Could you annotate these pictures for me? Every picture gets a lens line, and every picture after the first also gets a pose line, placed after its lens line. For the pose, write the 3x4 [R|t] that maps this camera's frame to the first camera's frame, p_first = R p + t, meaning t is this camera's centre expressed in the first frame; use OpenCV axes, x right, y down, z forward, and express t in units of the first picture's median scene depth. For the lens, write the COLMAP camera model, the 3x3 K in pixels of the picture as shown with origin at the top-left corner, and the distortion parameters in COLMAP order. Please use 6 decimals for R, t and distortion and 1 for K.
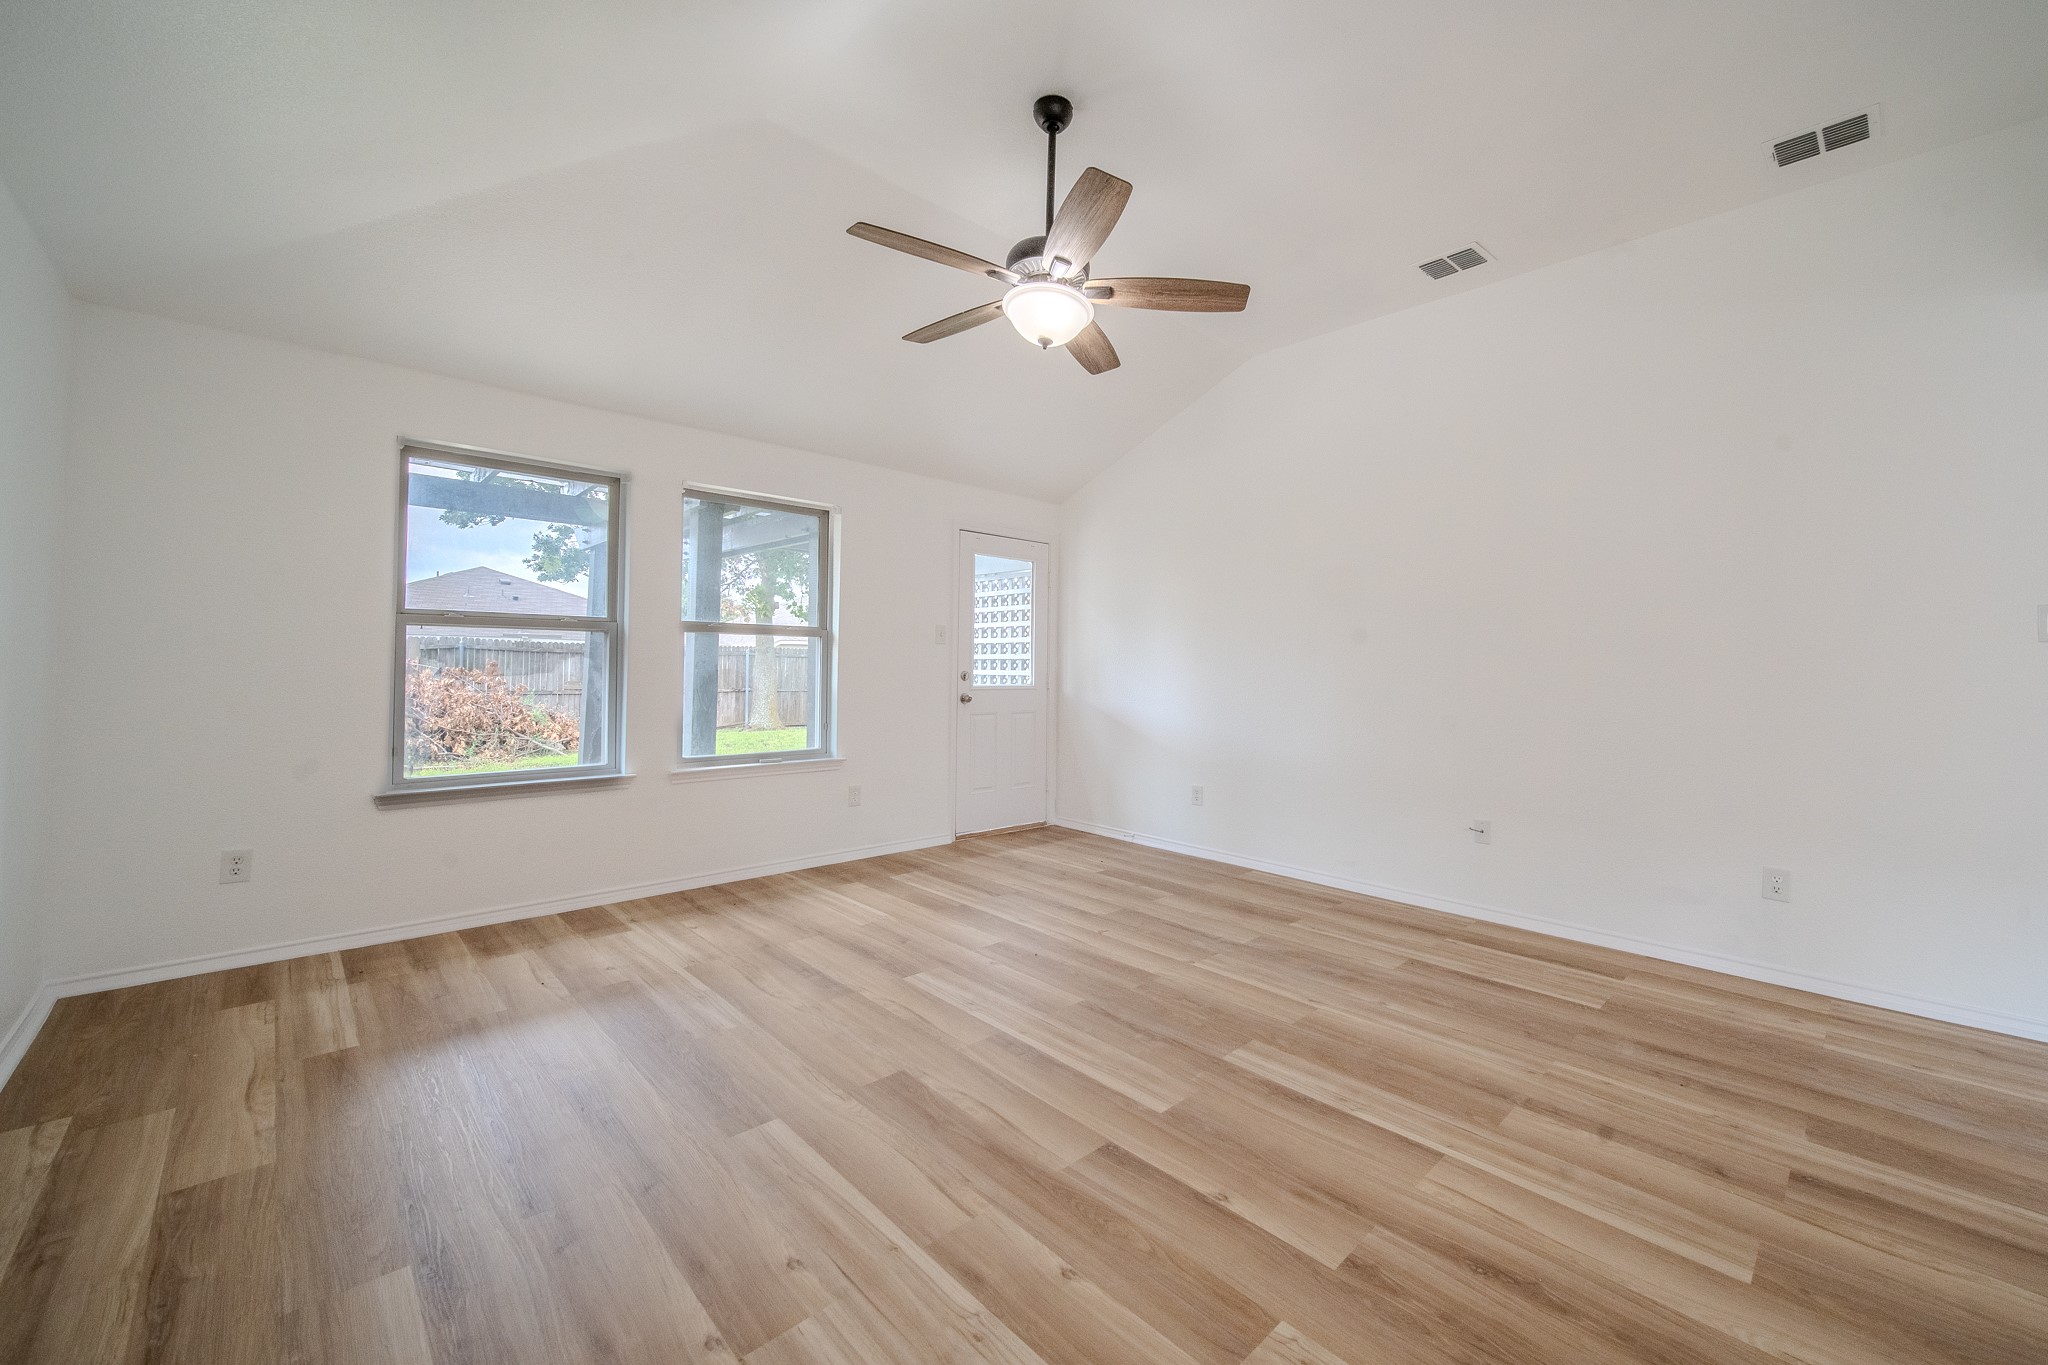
lens RADIAL K [[821.1, 0, 1058.3], [0, 821.1, 659.2], [0, 0, 1]] dist [-0.001129, -0.000386]
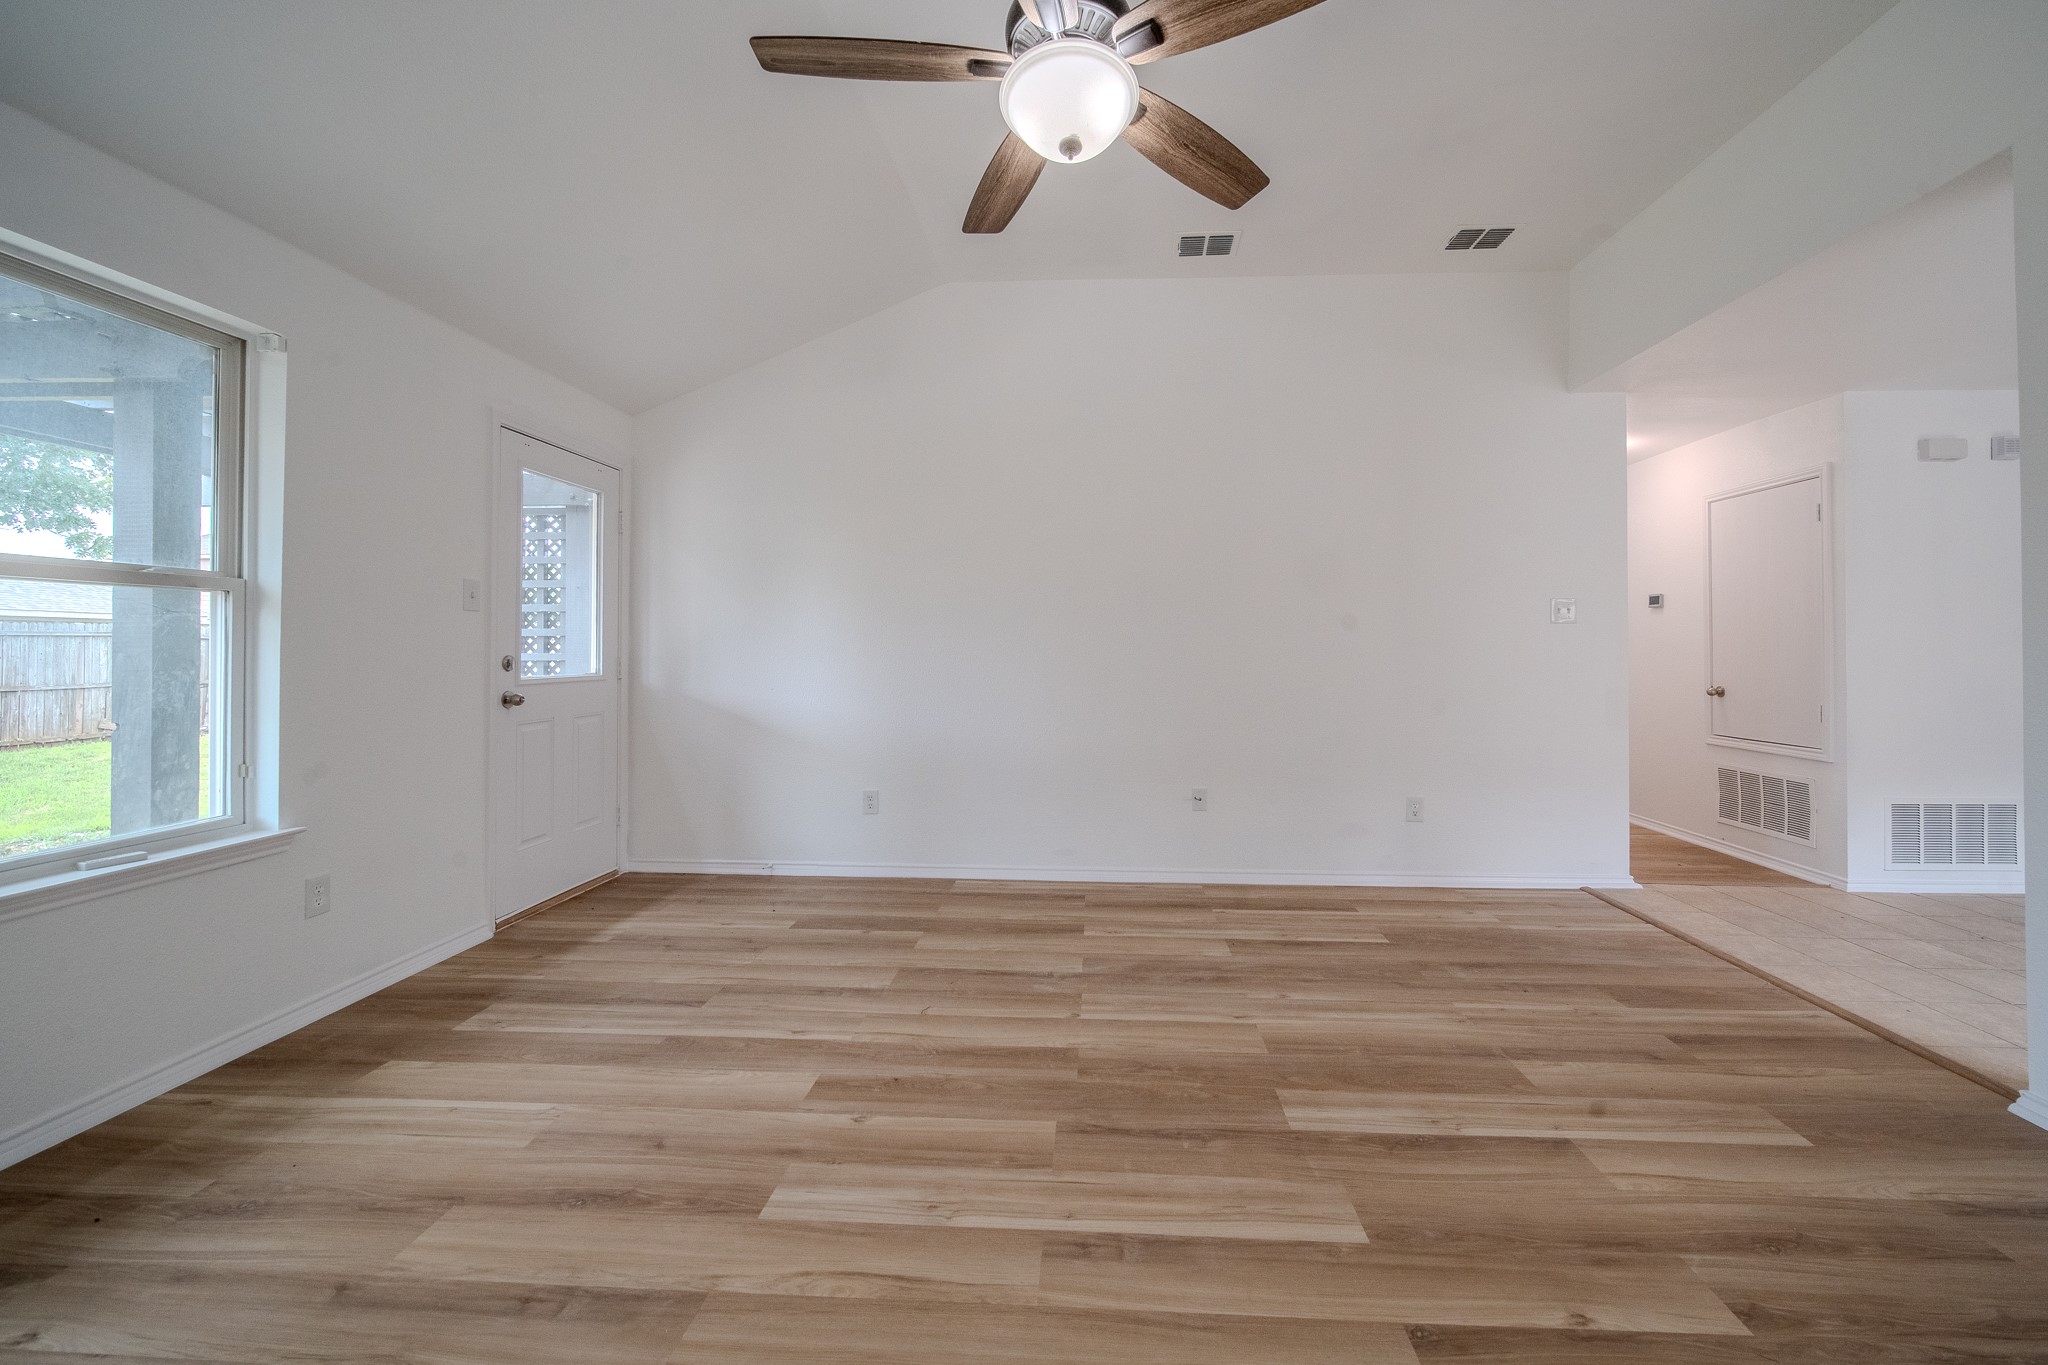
lens RADIAL K [[811.7, 0, 1065.0], [0, 811.7, 646.4], [0, 0, 1]] dist [-0.001310, -0.000609]
pose [[0.724662, -0.009564, 0.689038, -0.440291], [0.001596, 0.999924, 0.012201, 0.001429], [-0.689103, -0.007741, 0.724622, 0.503802]]
